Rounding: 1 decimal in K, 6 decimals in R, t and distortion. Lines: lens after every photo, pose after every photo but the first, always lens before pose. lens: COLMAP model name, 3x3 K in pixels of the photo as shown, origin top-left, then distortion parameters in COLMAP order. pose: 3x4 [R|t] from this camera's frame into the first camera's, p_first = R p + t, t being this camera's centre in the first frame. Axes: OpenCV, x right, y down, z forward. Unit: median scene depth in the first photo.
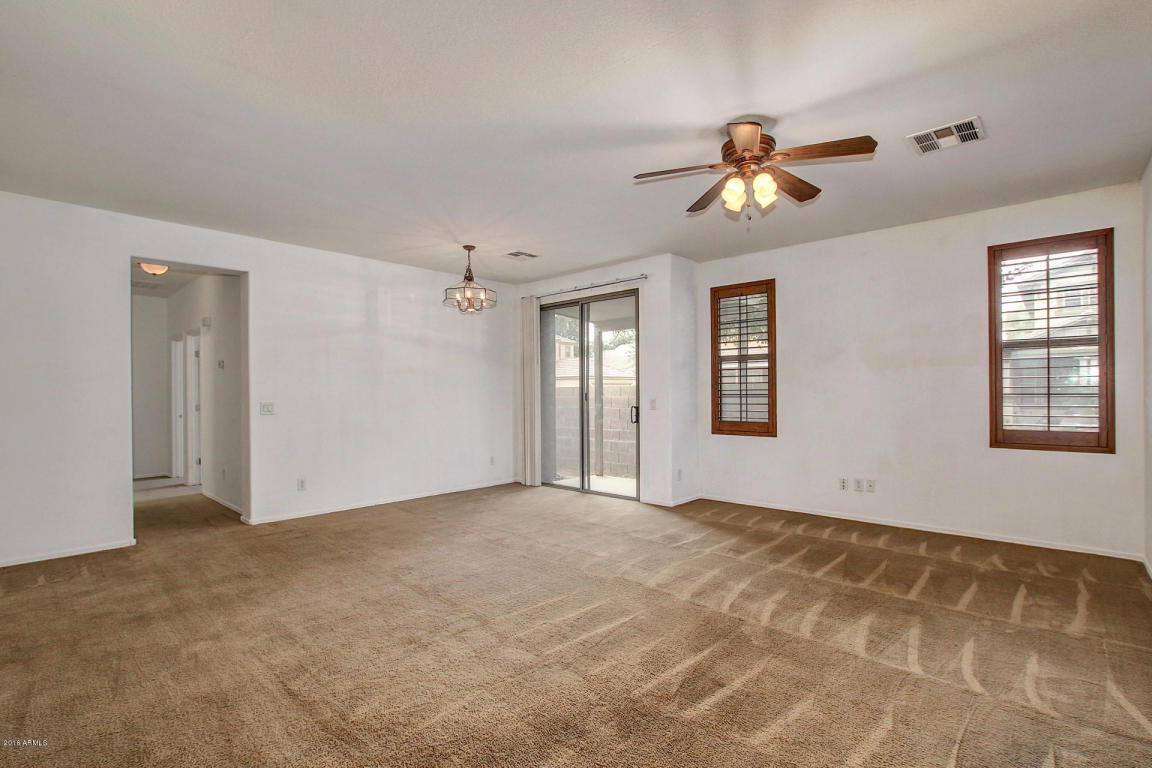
lens RADIAL K [[539.0, 0, 574.2], [0, 539.0, 393.7], [0, 0, 1]] dist [-0.026441, 0.000152]
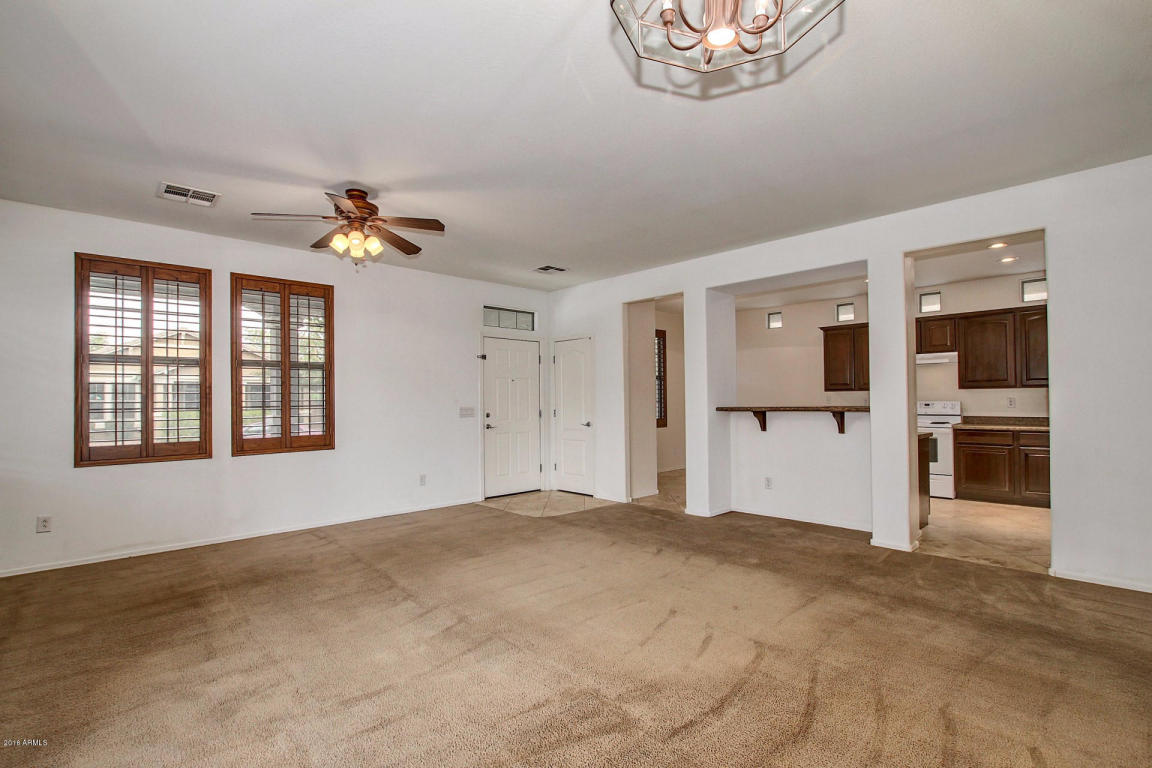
lens RADIAL K [[539.0, 0, 574.2], [0, 539.0, 393.7], [0, 0, 1]] dist [-0.026441, 0.000152]
pose [[-0.998646, 0.018926, 0.048453, -0.129640], [0.018463, 0.999780, -0.009971, -0.000167], [-0.048631, -0.009063, -0.998776, 1.230778]]
